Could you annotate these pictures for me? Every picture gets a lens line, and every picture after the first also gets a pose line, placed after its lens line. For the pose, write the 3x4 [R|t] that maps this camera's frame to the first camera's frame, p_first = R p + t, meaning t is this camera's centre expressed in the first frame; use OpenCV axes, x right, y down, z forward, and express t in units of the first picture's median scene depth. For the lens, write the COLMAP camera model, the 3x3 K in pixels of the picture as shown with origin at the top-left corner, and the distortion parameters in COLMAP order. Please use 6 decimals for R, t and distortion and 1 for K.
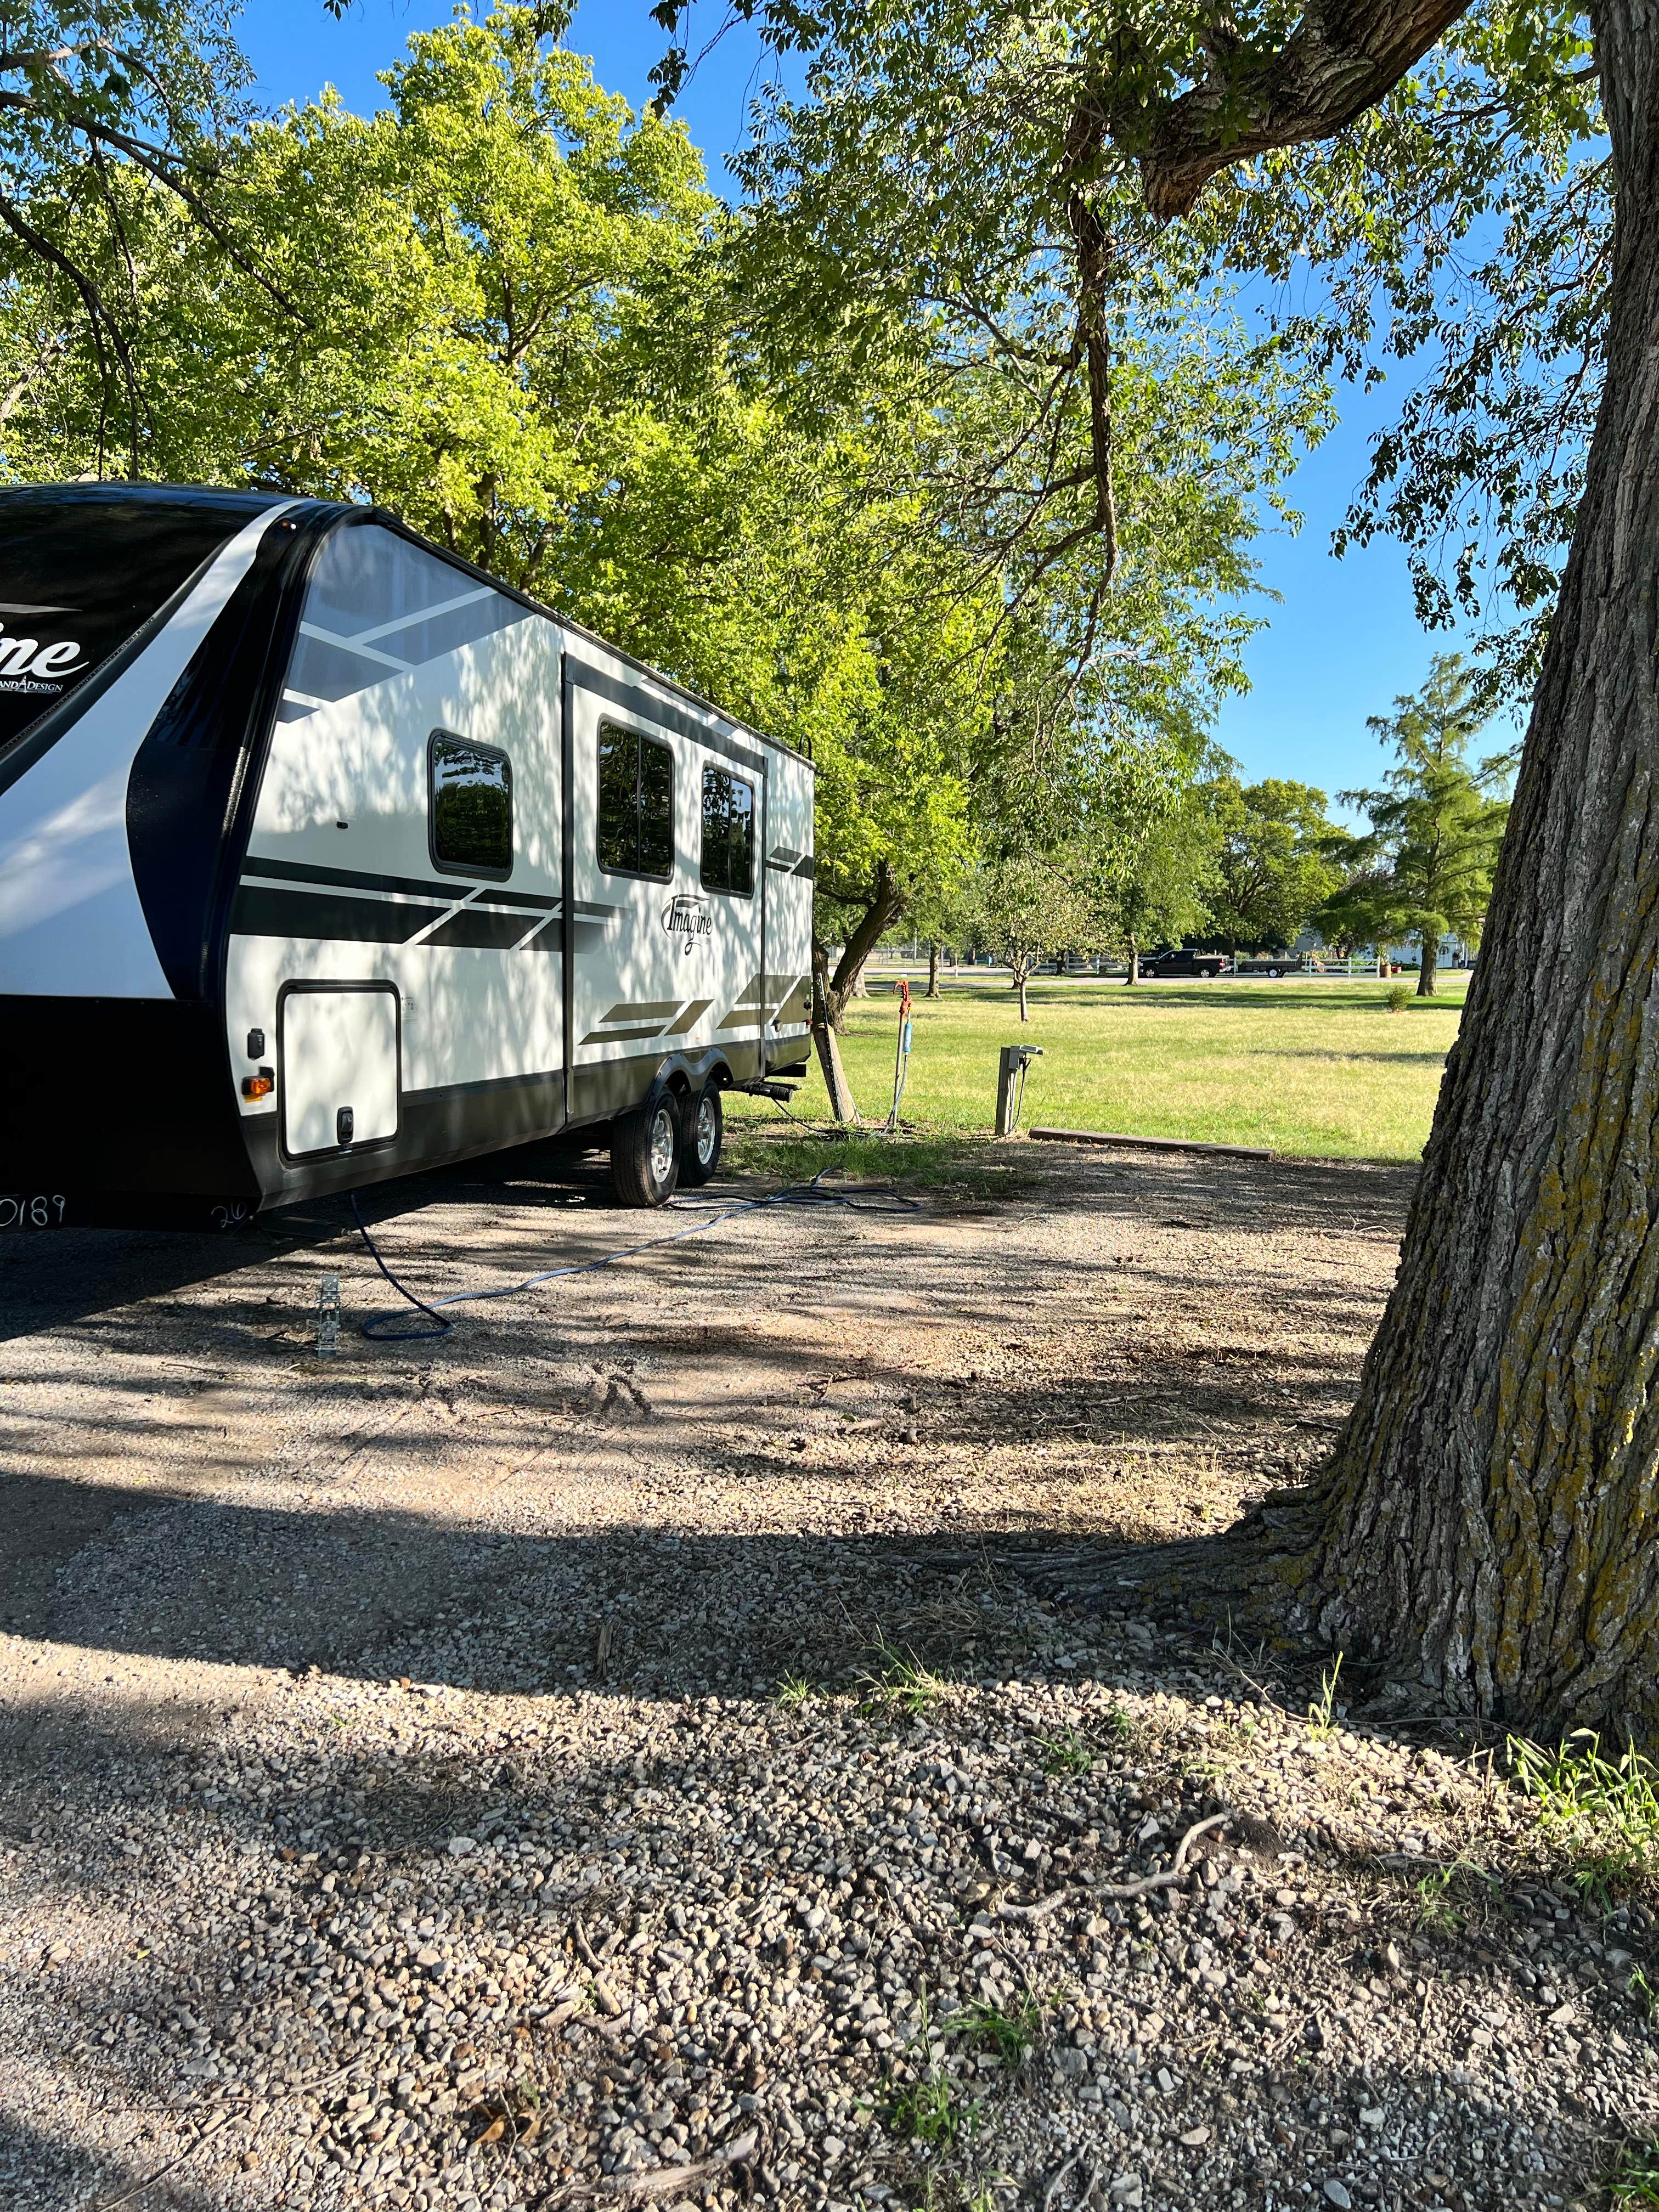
lens RADIAL K [[1724.4, 0, 829.6], [0, 1724.4, 1044.8], [0, 0, 1]] dist [0.057678, -0.129448]
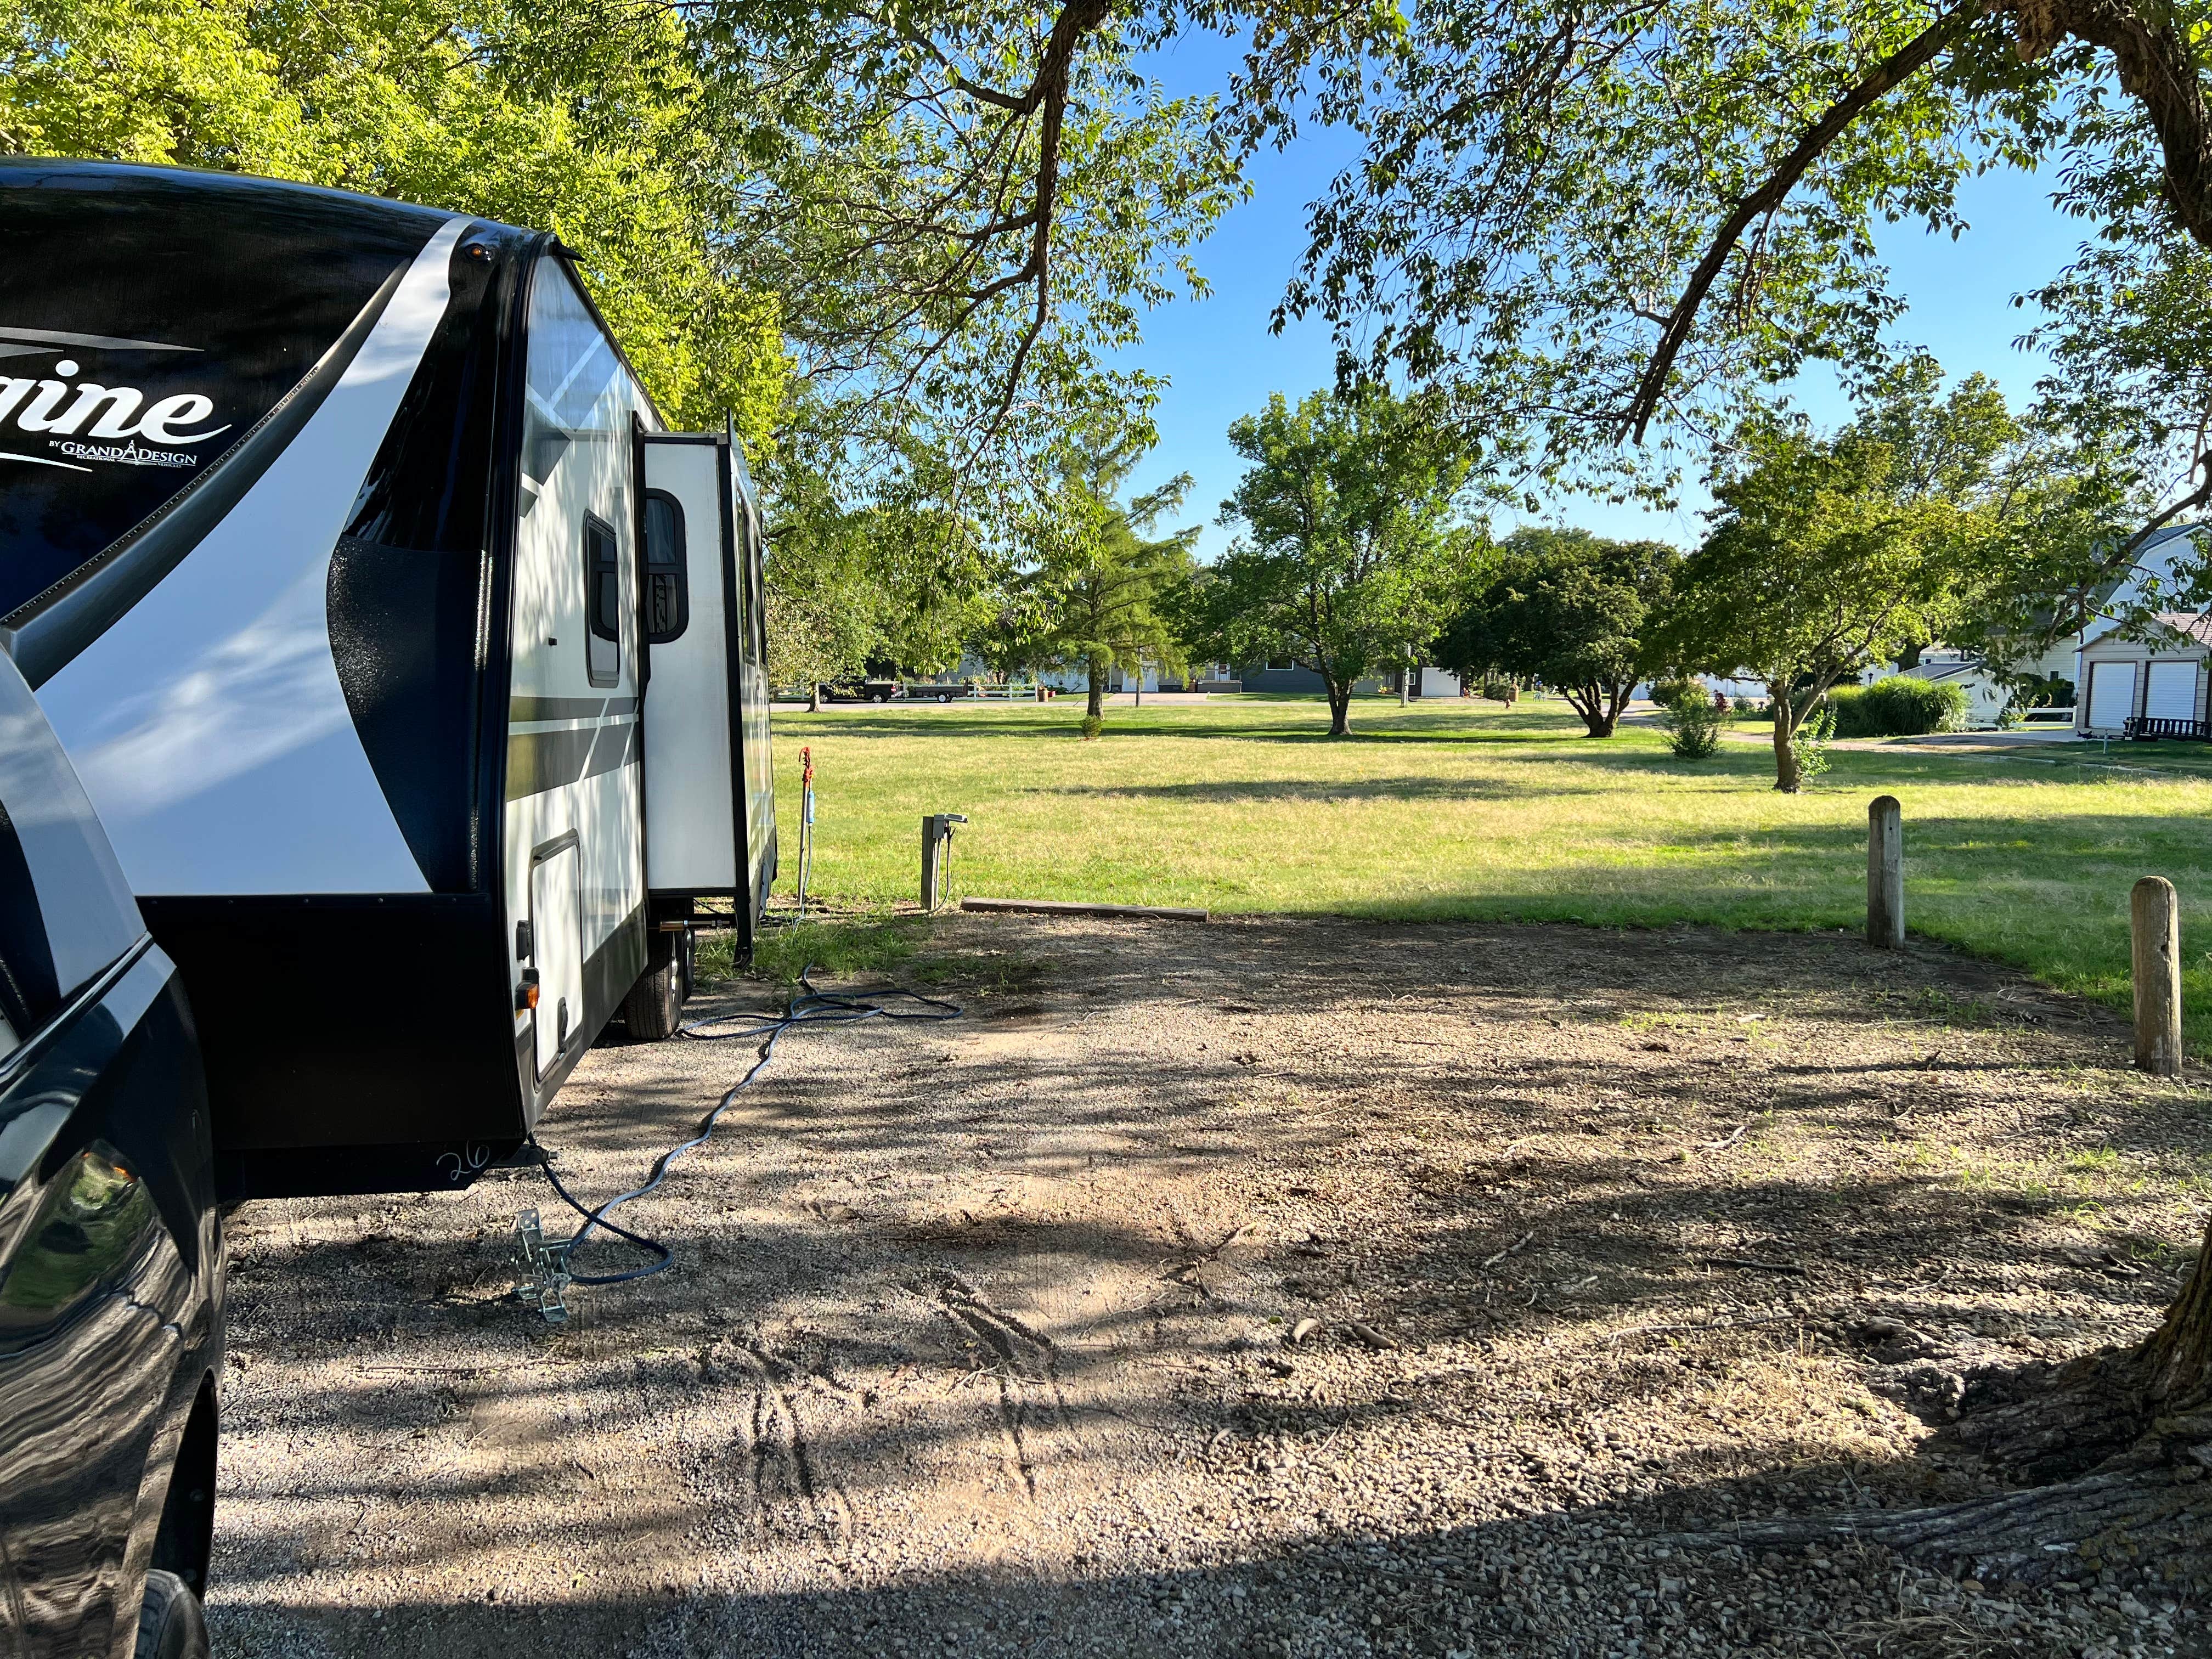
lens RADIAL K [[1692.4, 0, 1098.9], [0, 1692.4, 827.3], [0, 0, 1]] dist [0.060553, -0.047046]
pose [[0.941483, -0.041334, 0.334516, -0.315432], [0.030129, 0.998800, 0.038616, -0.066457], [-0.335711, -0.026277, 0.941598, 0.192368]]
